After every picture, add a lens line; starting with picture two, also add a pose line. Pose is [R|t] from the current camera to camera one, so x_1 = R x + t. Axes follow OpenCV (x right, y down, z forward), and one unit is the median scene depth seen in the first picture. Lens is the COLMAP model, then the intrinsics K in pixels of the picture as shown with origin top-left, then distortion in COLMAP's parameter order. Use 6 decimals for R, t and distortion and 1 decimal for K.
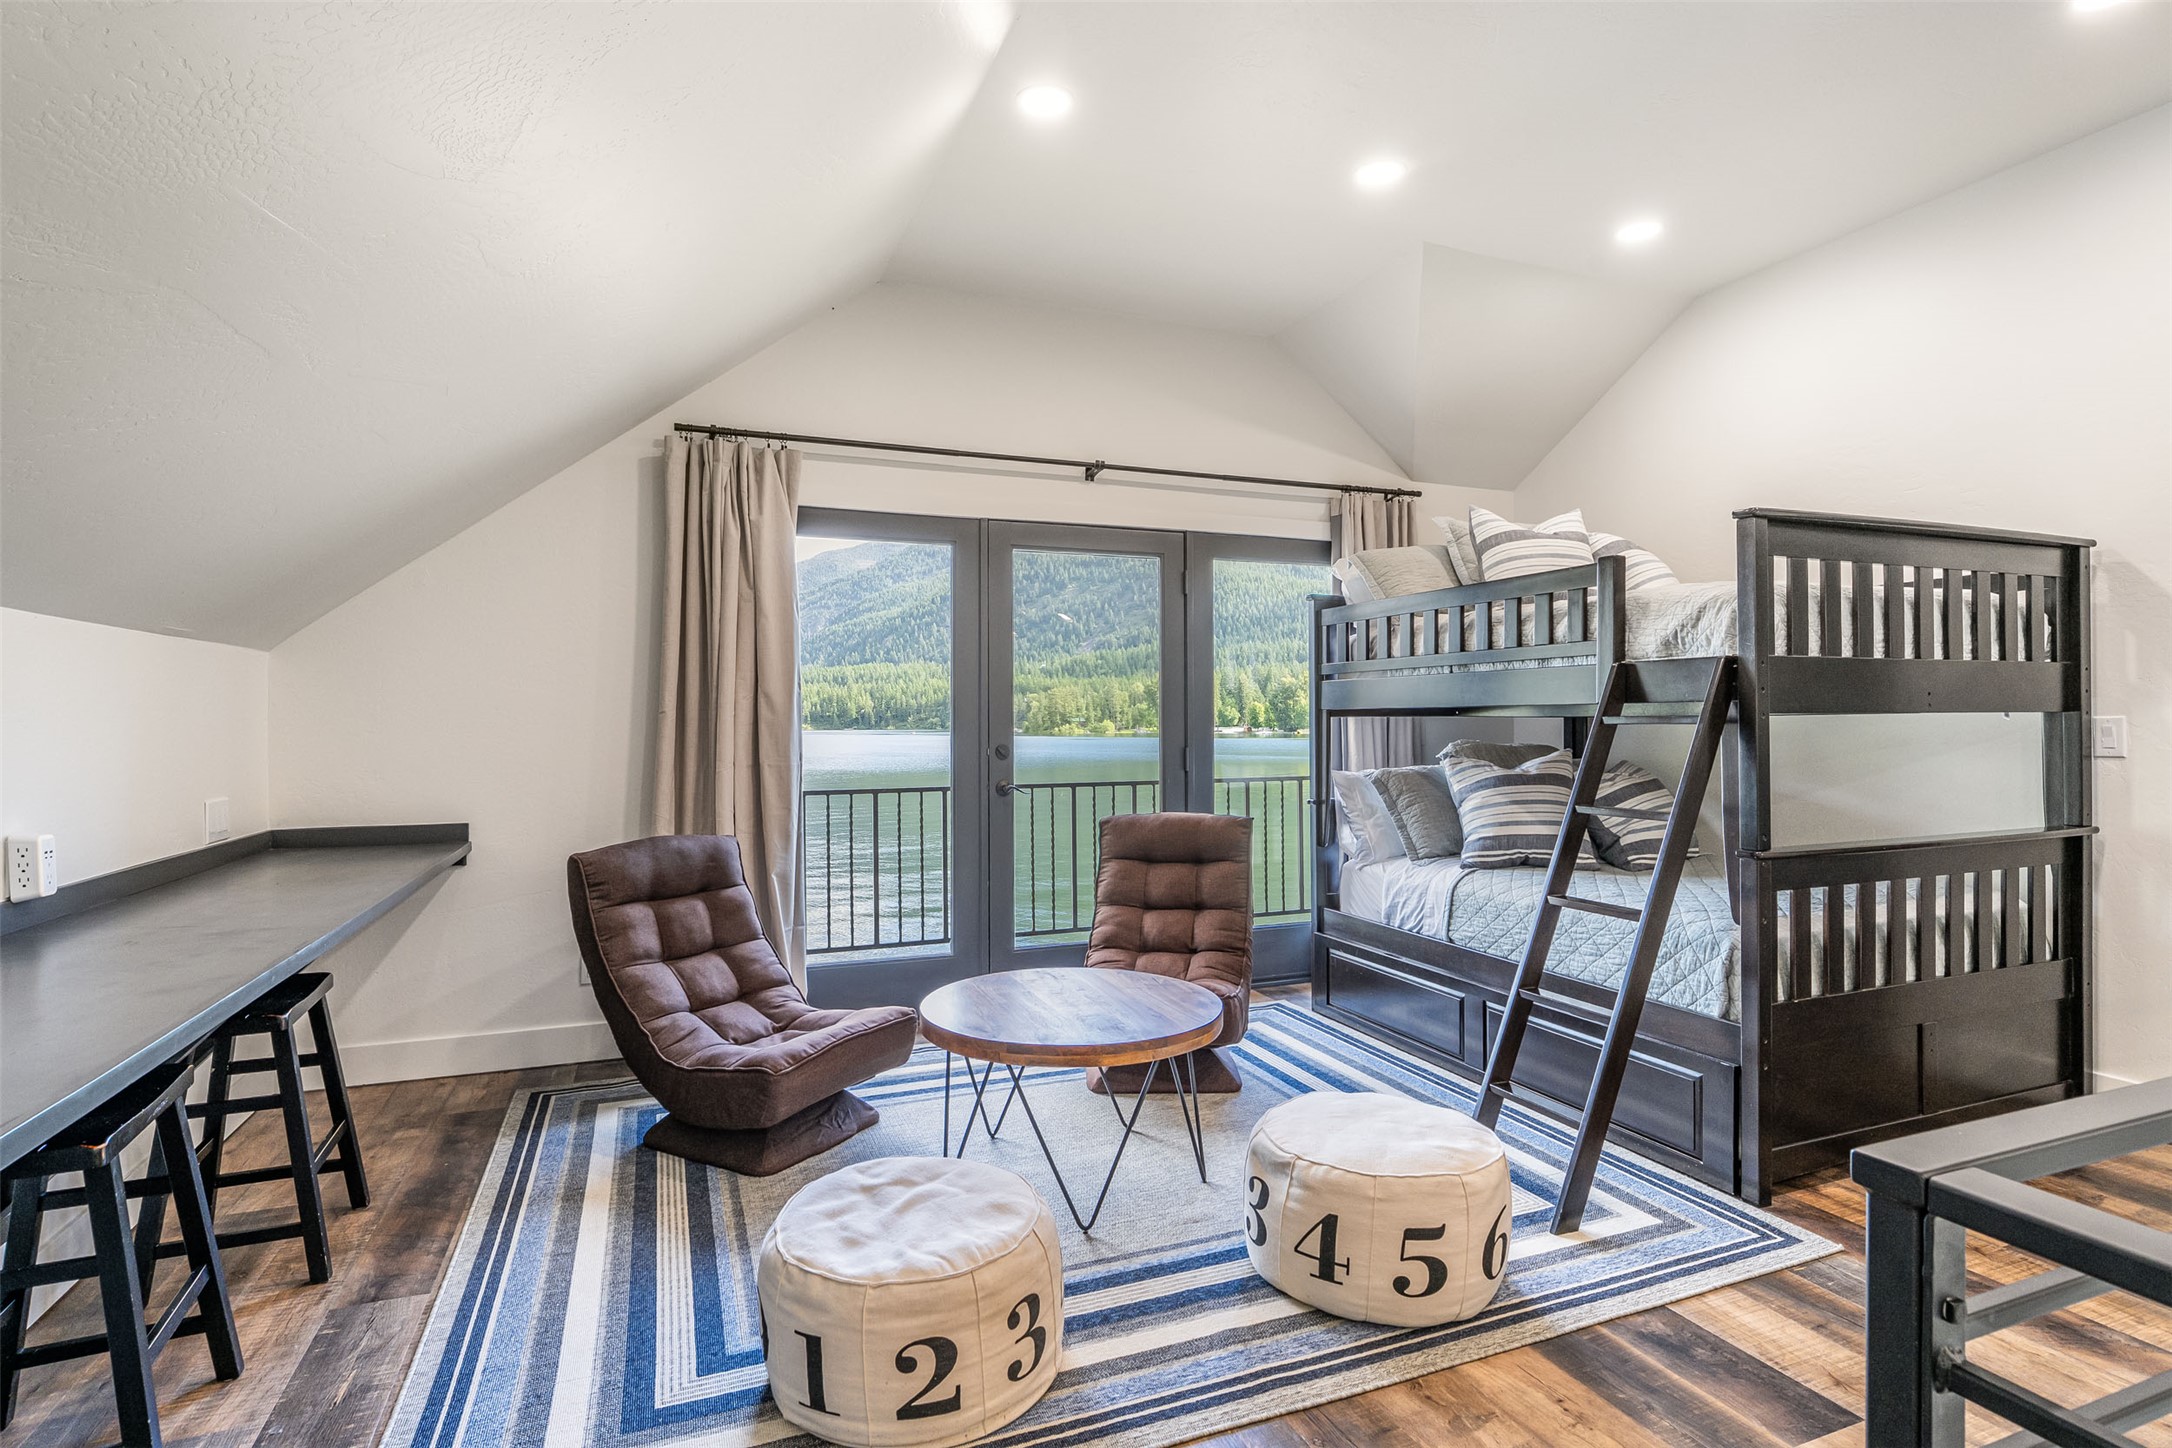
lens RADIAL K [[1075.3, 0, 1086.2], [0, 1075.3, 719.0], [0, 0, 1]] dist [-0.011542, 0.000253]
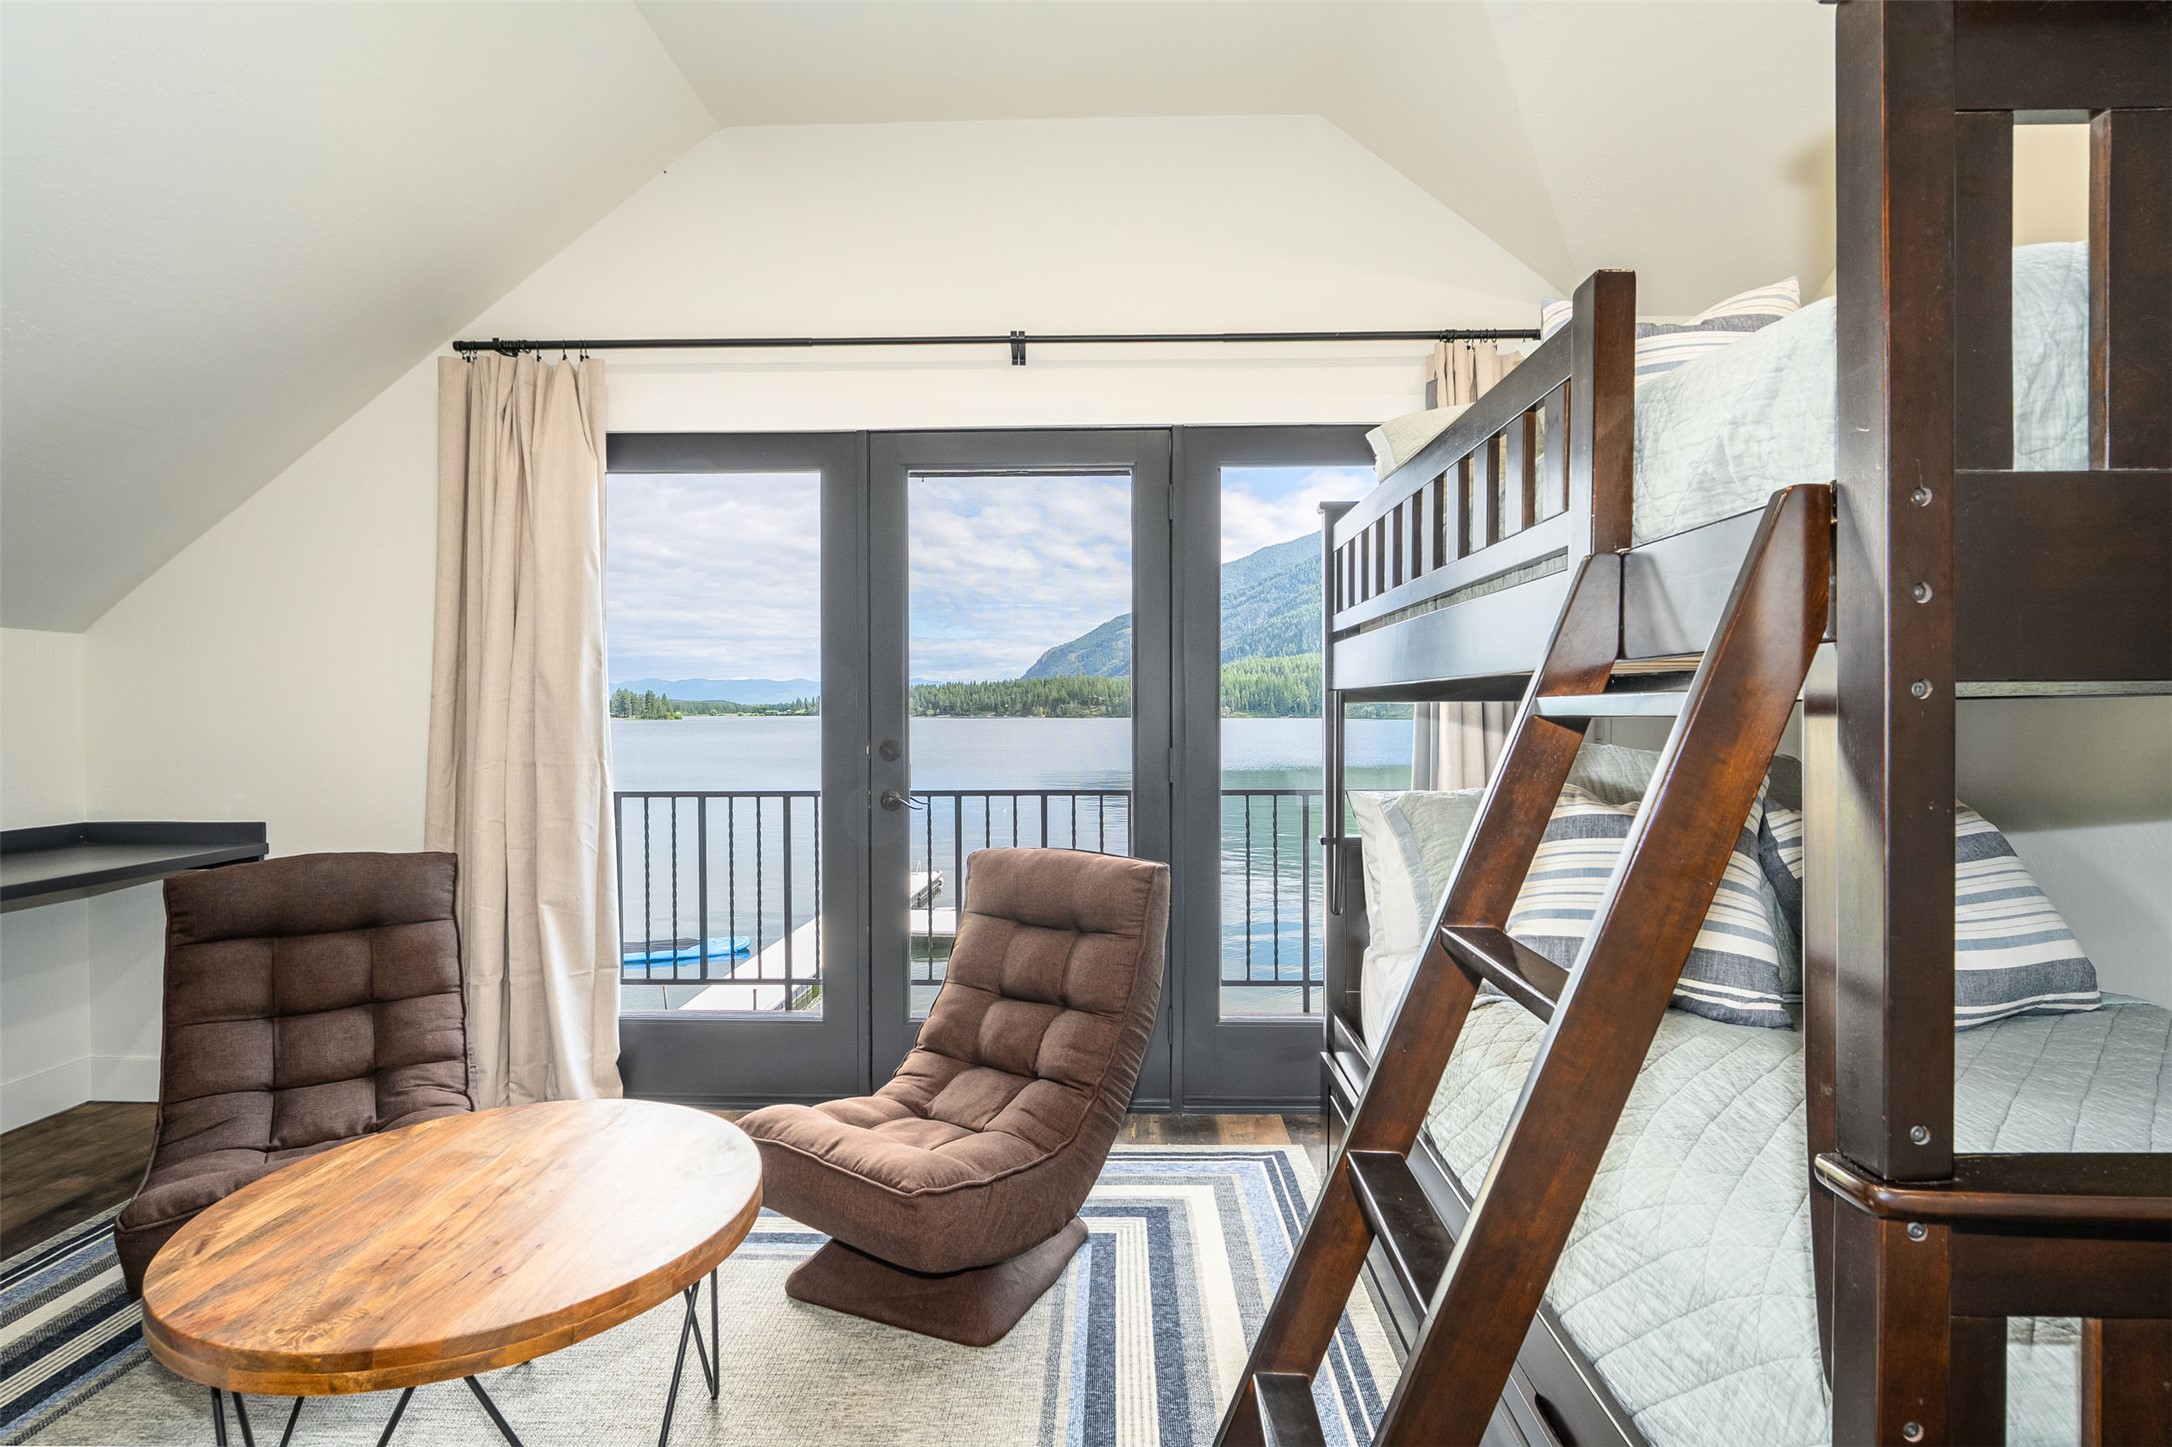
lens RADIAL K [[1075.3, 0, 1098.9], [0, 1075.3, 715.1], [0, 0, 1]] dist [-0.011542, 0.000253]
pose [[0.921054, 0.003326, -0.389420, 0.378386], [-0.000114, 0.999966, 0.008270, 0.000362], [0.389434, -0.007572, 0.921023, 0.437558]]
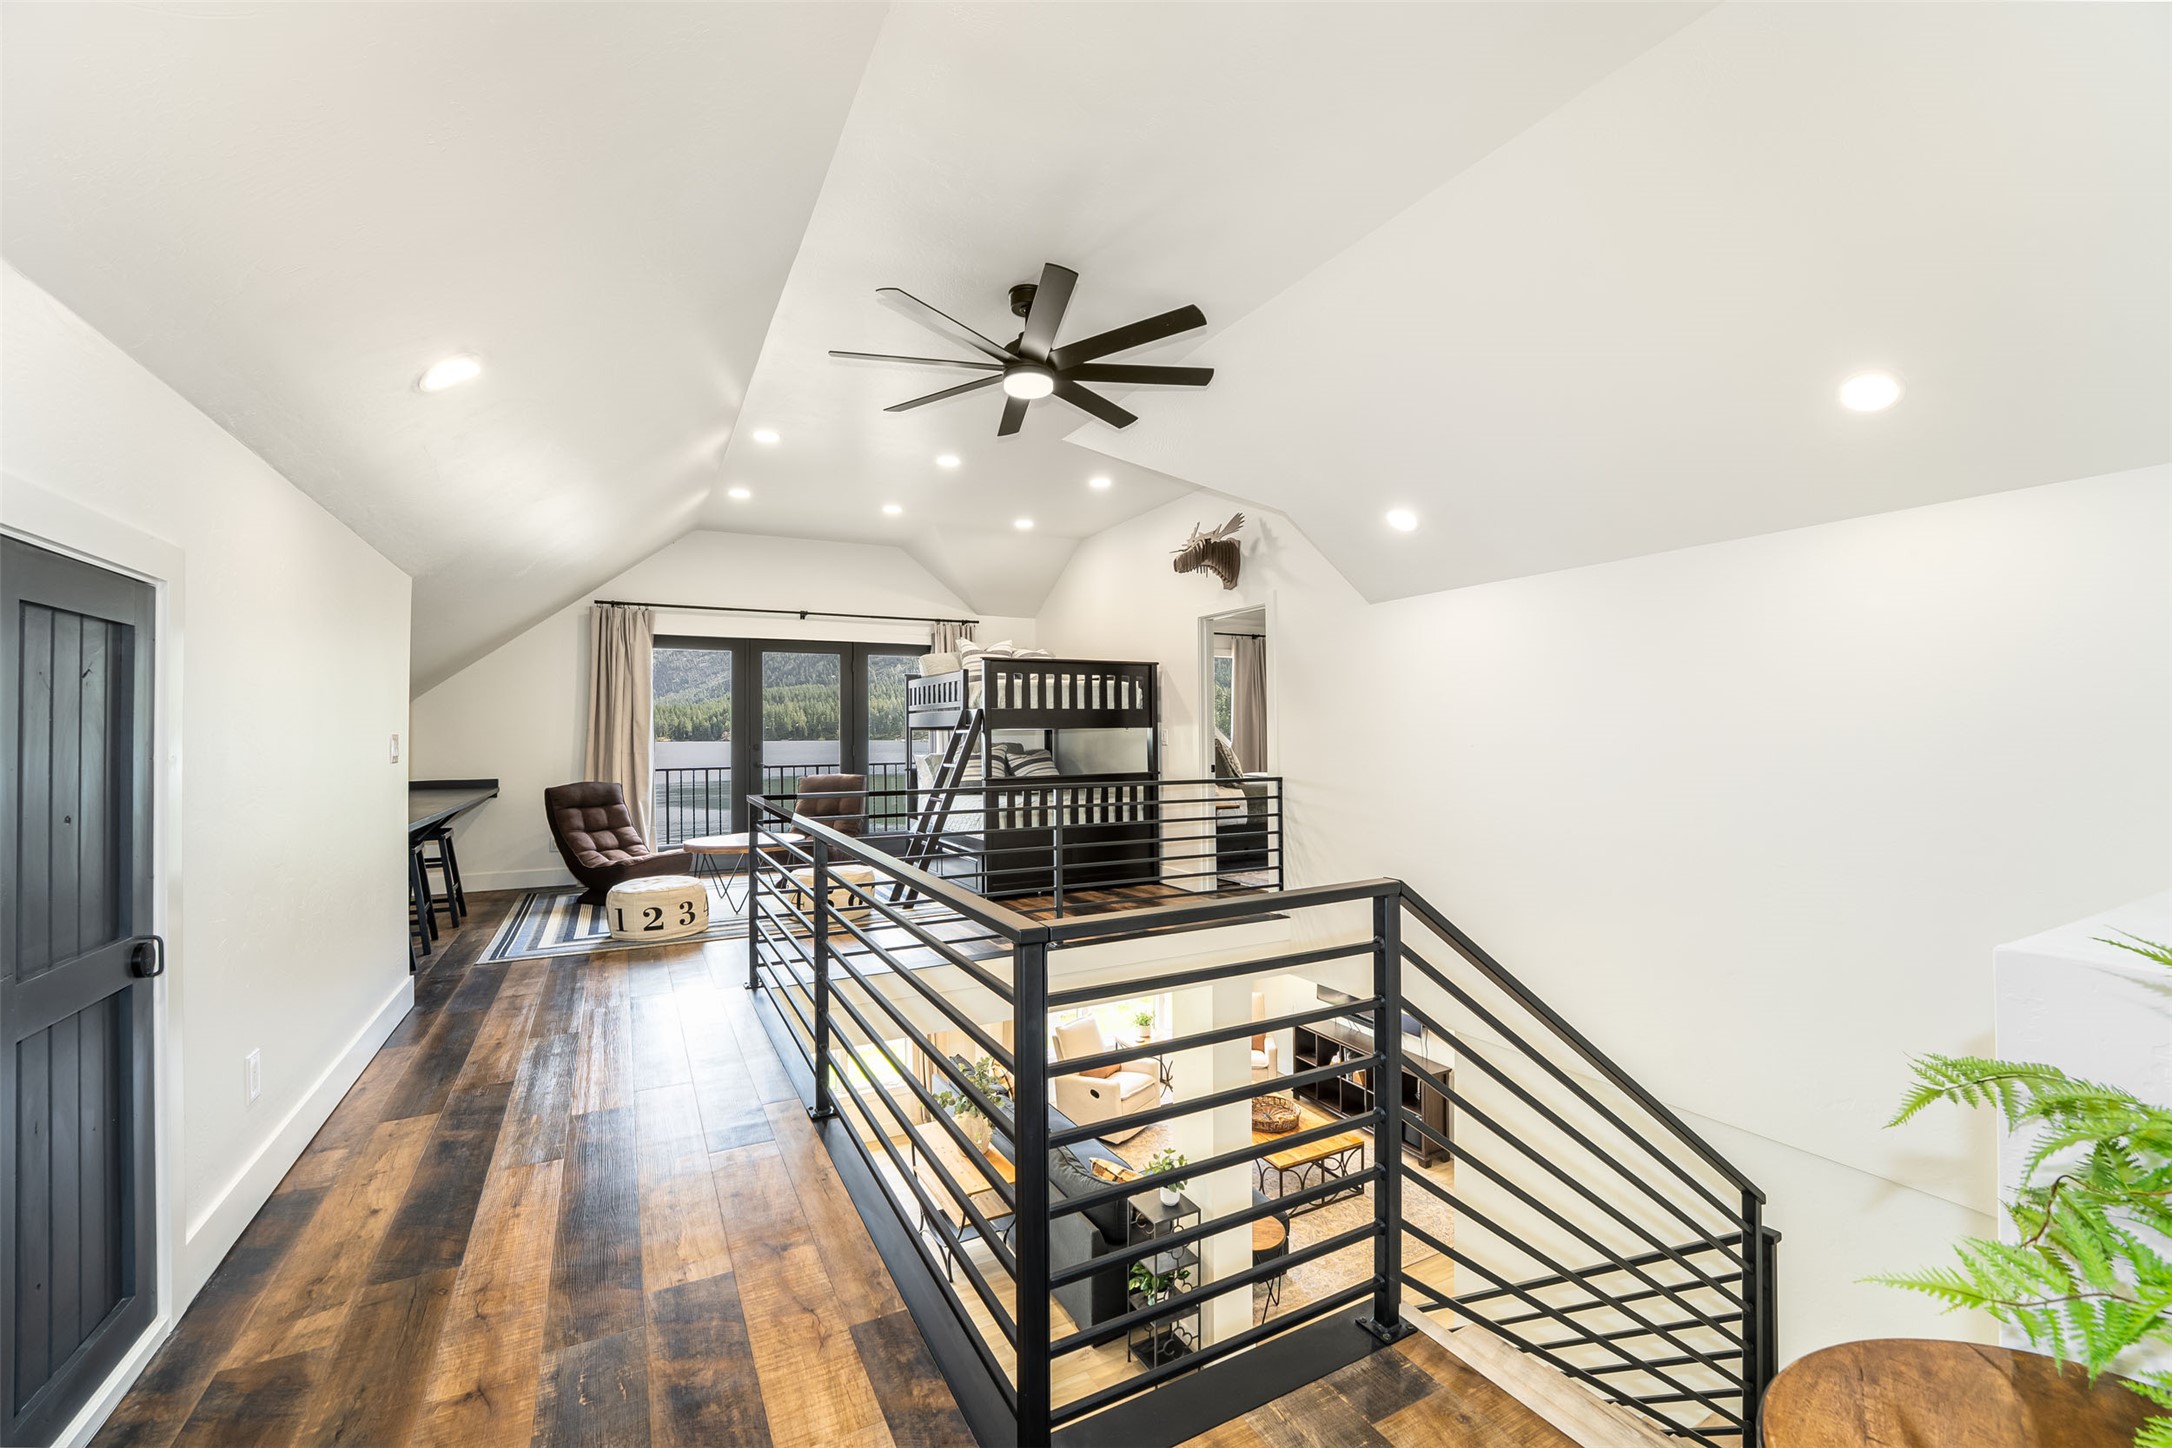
lens RADIAL K [[910.2, 0, 1069.7], [0, 910.2, 719.1], [0, 0, 1]] dist [-0.025957, -0.002581]
pose [[0.996245, 0.003779, 0.086492, 0.441653], [-0.002442, 0.999876, -0.015567, 0.001279], [-0.086540, 0.015297, 0.996131, -0.963932]]
